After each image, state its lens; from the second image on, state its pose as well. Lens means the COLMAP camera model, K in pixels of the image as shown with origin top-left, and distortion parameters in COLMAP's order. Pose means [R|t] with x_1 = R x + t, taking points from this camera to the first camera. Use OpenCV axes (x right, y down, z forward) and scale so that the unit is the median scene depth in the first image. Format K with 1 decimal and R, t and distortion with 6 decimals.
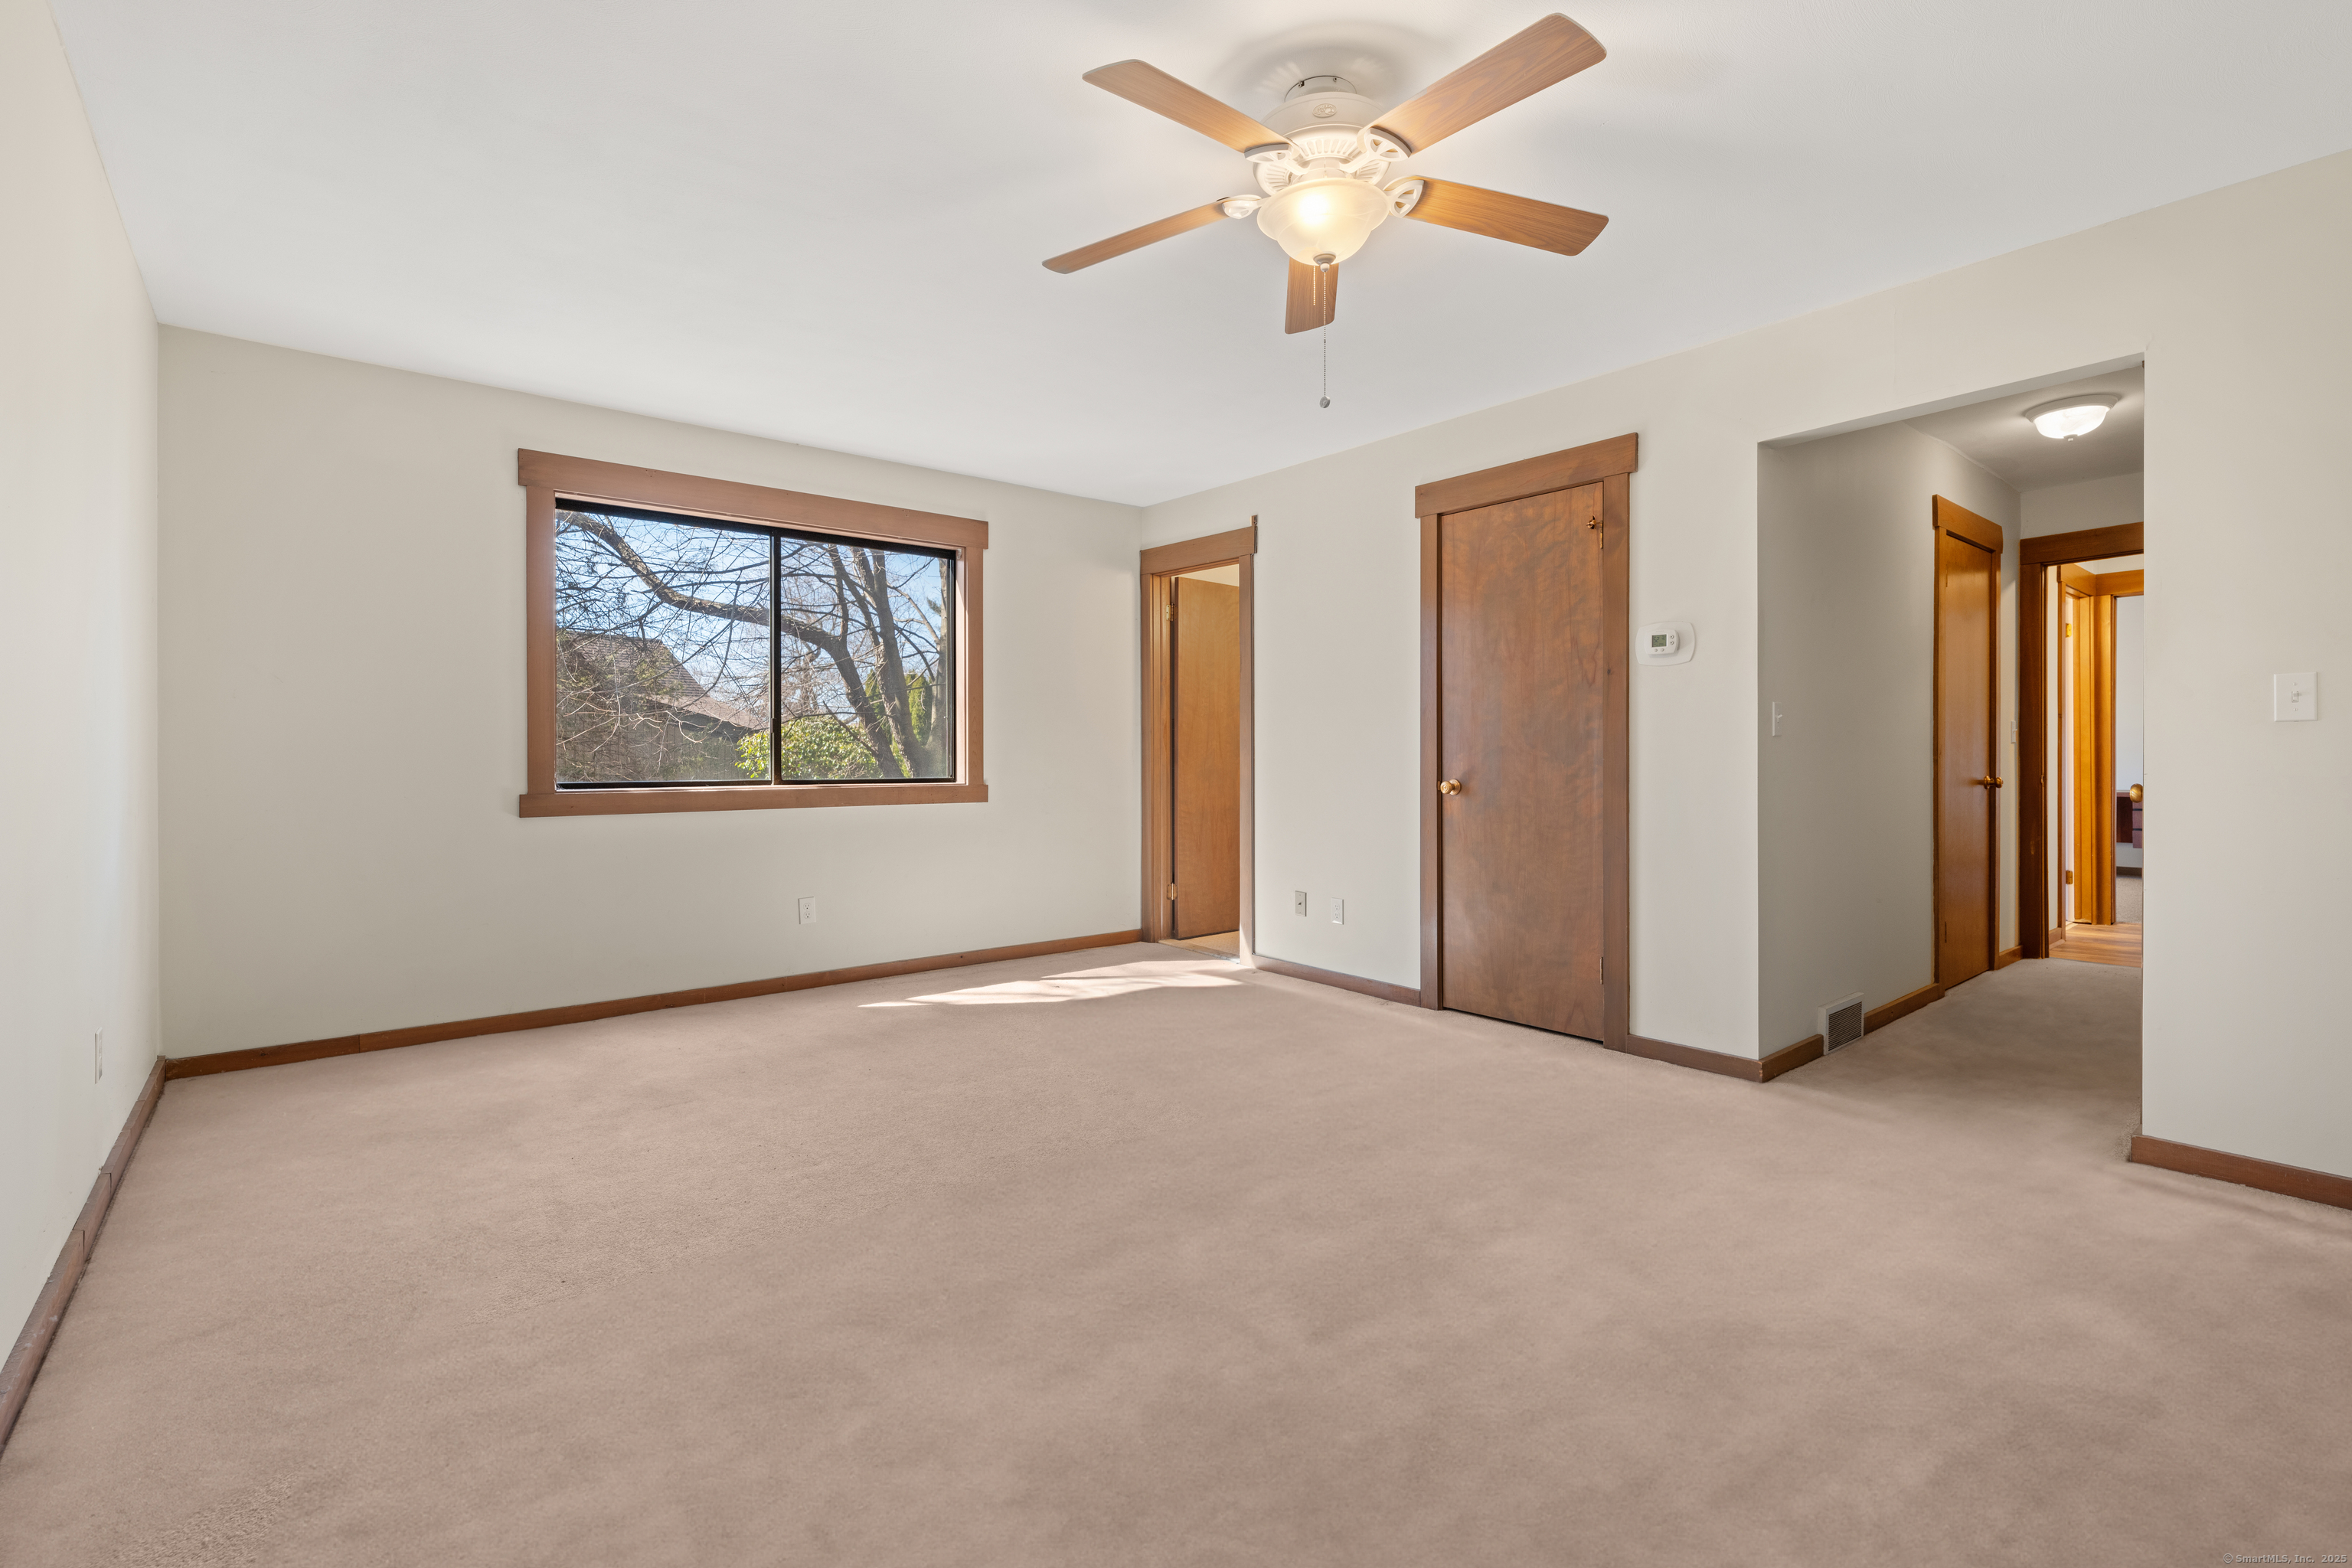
lens RADIAL K [[1059.5, 0, 1176.0], [0, 1059.5, 784.0], [0, 0, 1]] dist [-0.001025, -0.000212]
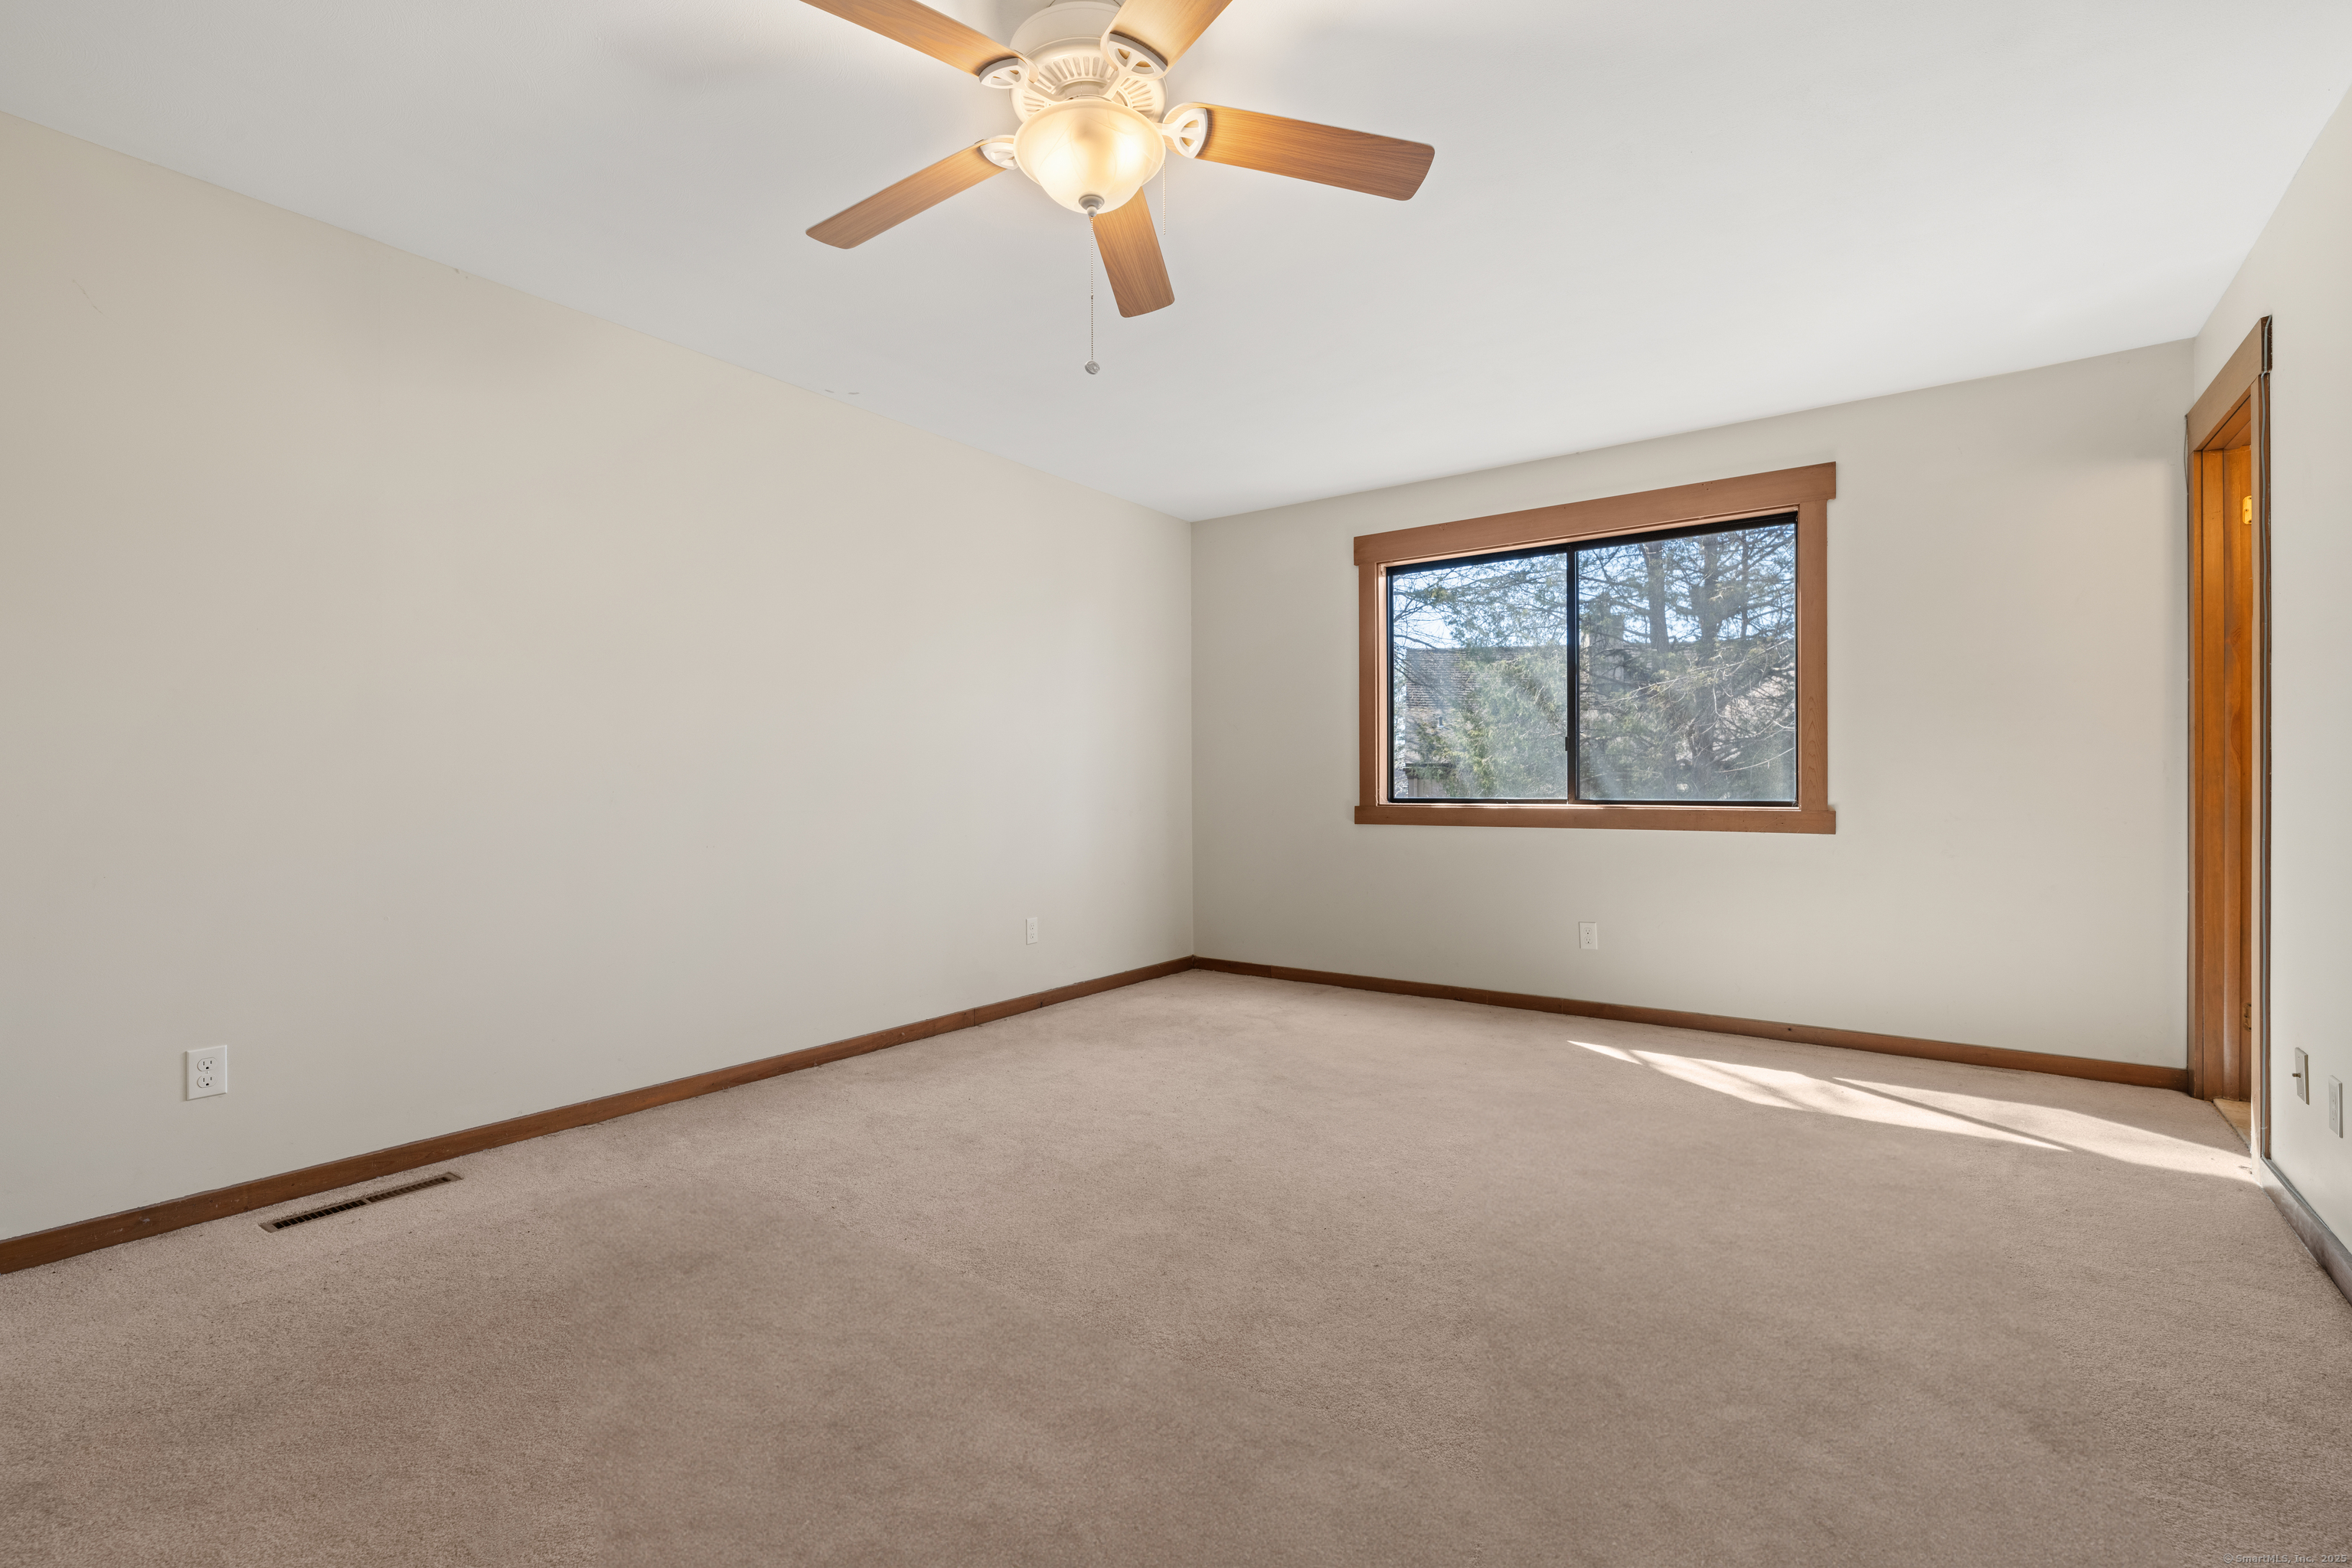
lens RADIAL K [[1078.3, 0, 1176.0], [0, 1078.3, 784.0], [0, 0, 1]] dist [0.000566, 0.000025]
pose [[0.236786, 0.003721, -0.971555, 0.505415], [-0.018678, 0.999825, -0.000723, -0.010013], [0.971382, 0.018318, 0.236814, 0.406313]]
